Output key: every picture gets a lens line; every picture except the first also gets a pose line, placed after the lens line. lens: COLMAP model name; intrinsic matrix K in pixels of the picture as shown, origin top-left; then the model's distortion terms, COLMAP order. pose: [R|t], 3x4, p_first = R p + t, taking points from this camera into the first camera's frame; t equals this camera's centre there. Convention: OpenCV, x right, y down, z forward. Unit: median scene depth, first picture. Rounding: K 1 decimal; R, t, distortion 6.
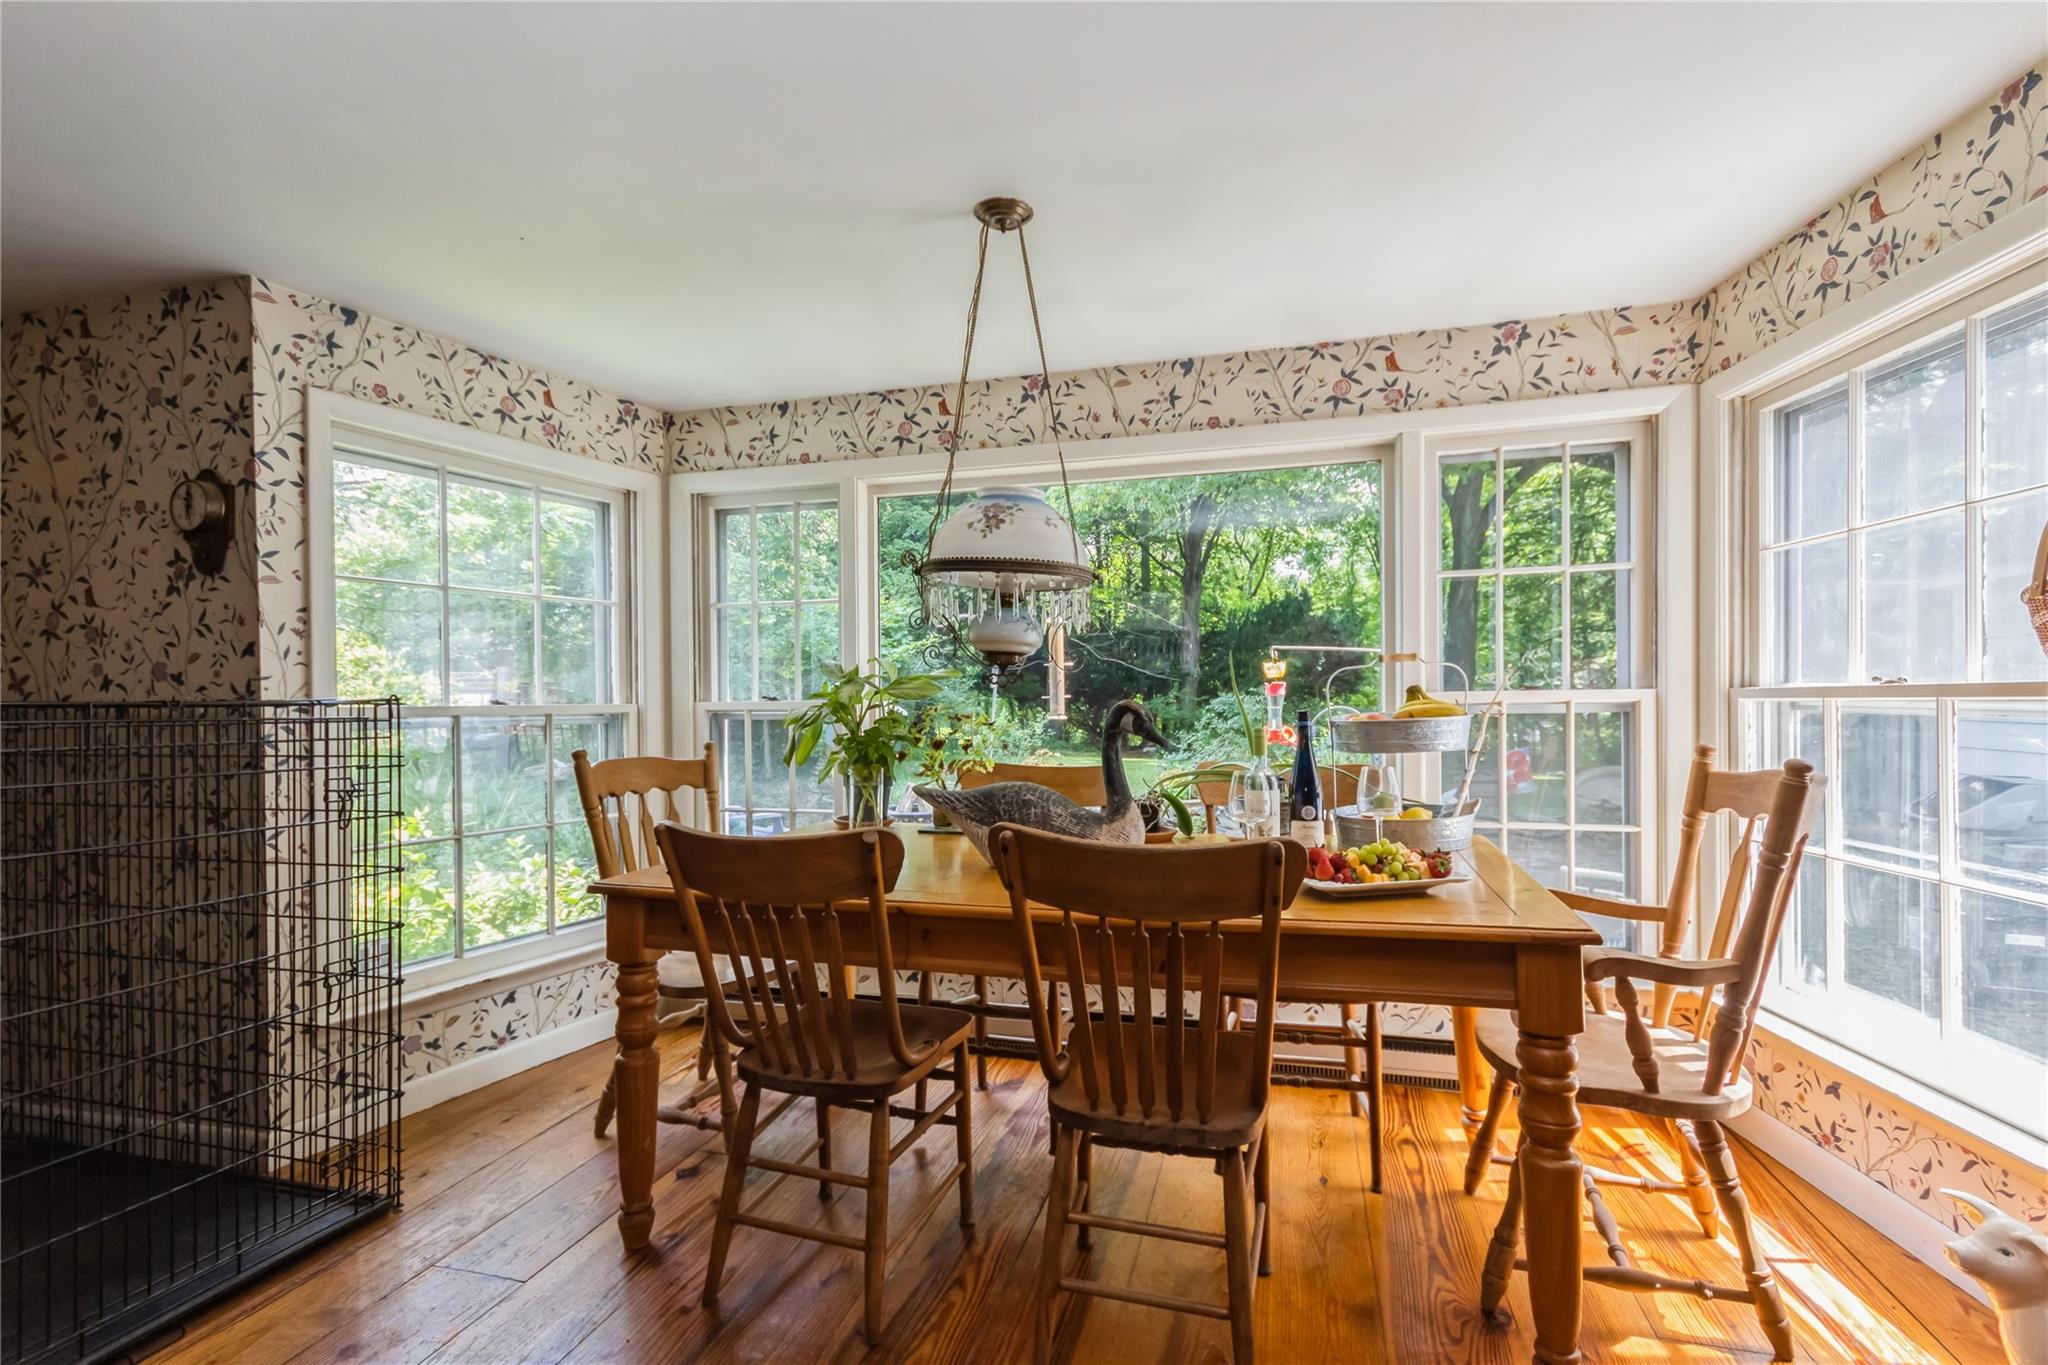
lens RADIAL K [[975.4, 0, 1024.0], [0, 975.4, 690.5], [0, 0, 1]] dist [0.019030, -0.000329]
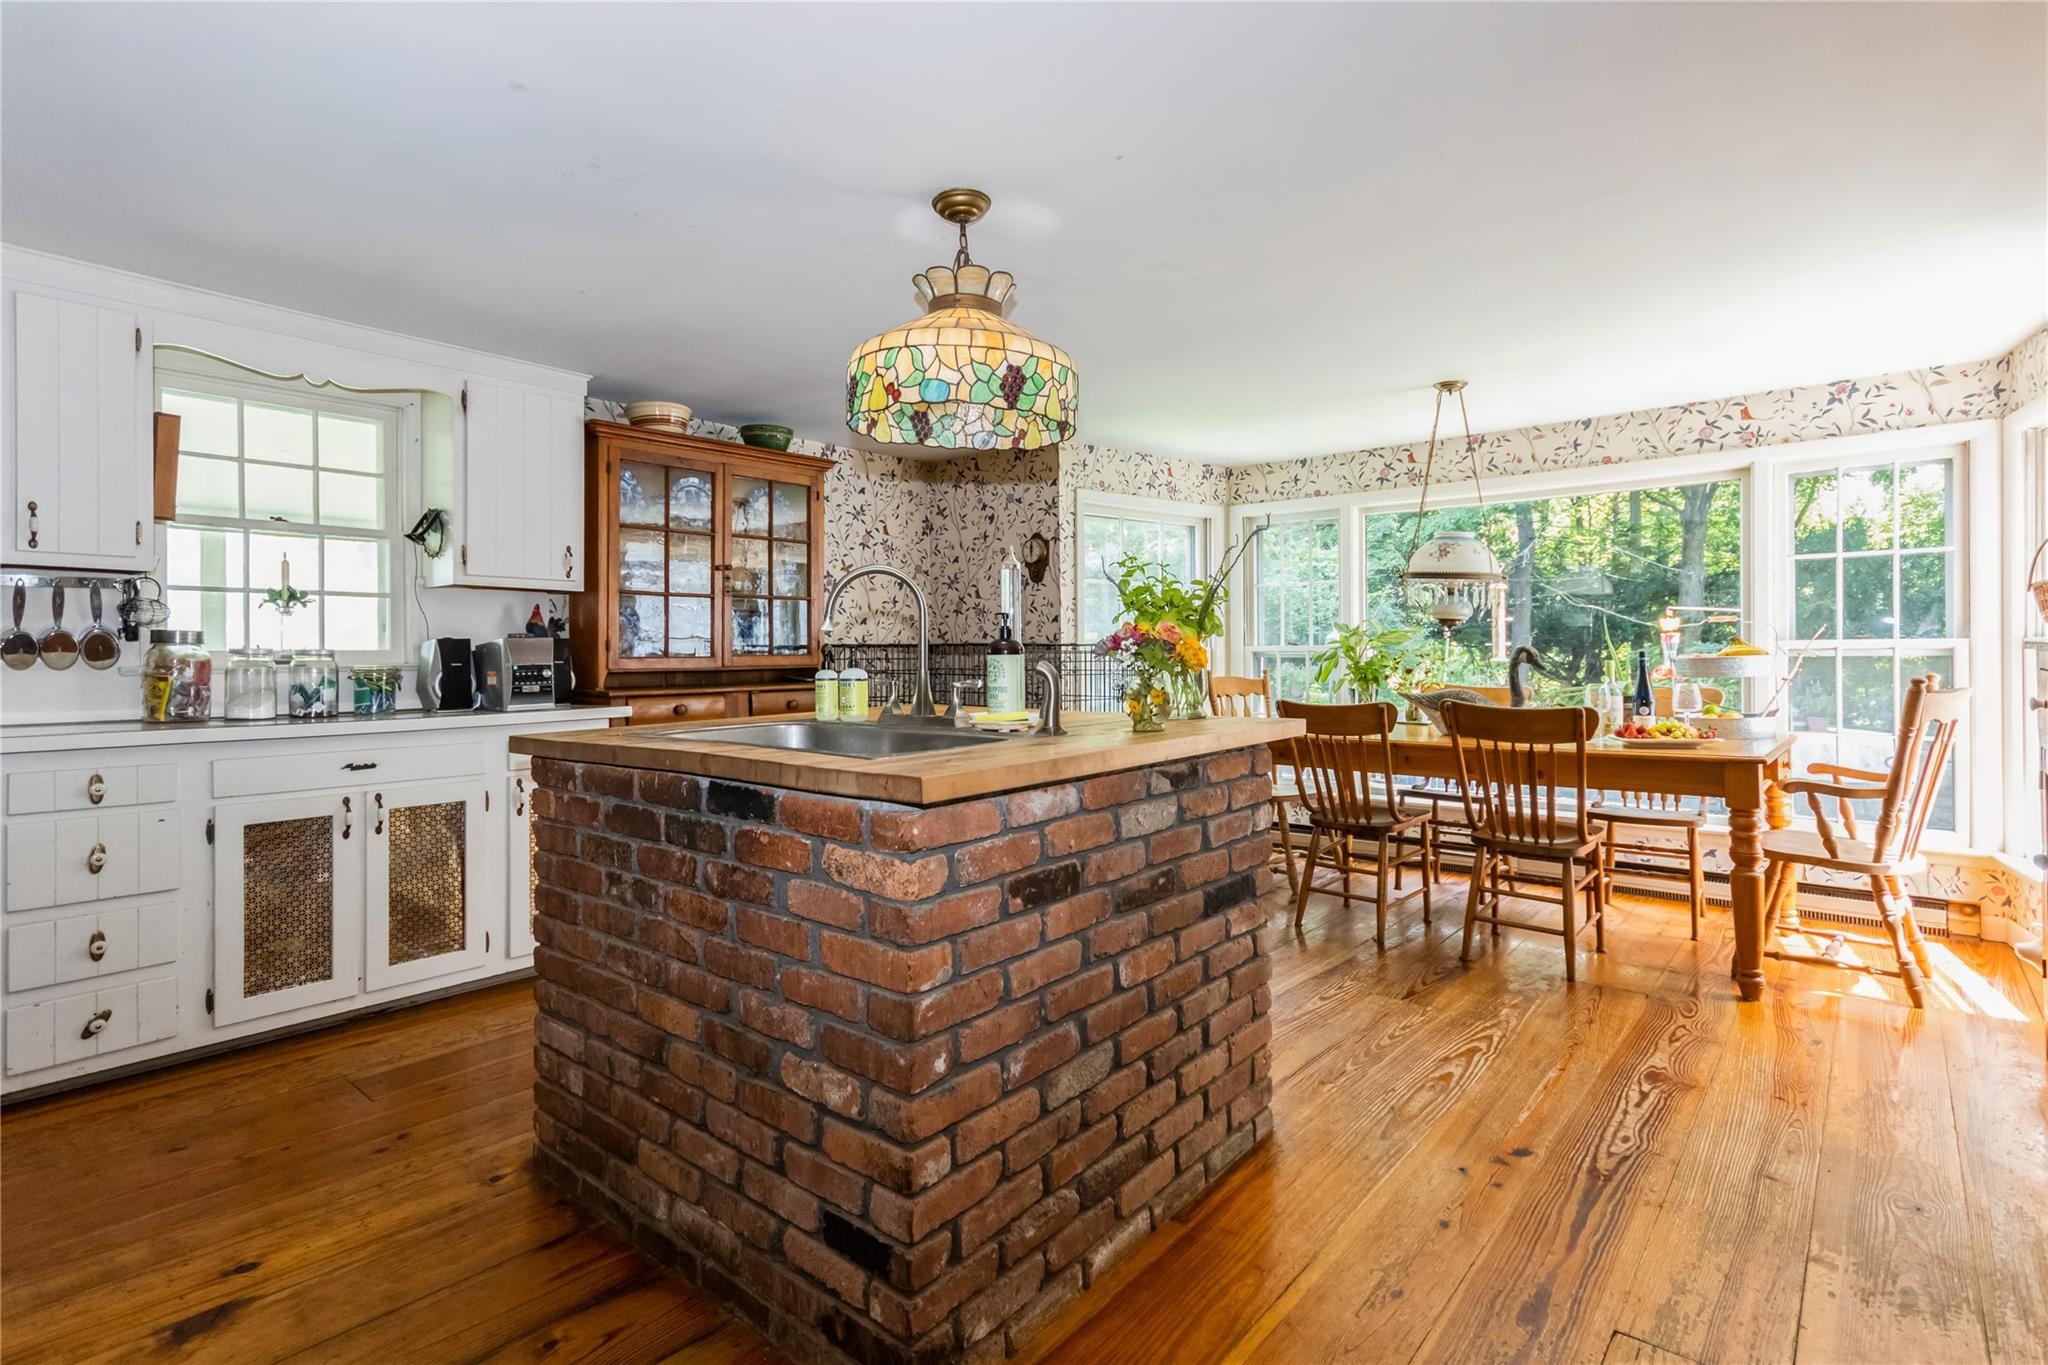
lens RADIAL K [[975.4, 0, 1035.9], [0, 975.4, 646.0], [0, 0, 1]] dist [0.019030, -0.000329]
pose [[0.907484, 0.004291, -0.420065, 0.037984], [-0.001333, 0.999972, 0.007335, 0.000720], [0.420084, -0.006097, 0.907465, -0.817496]]
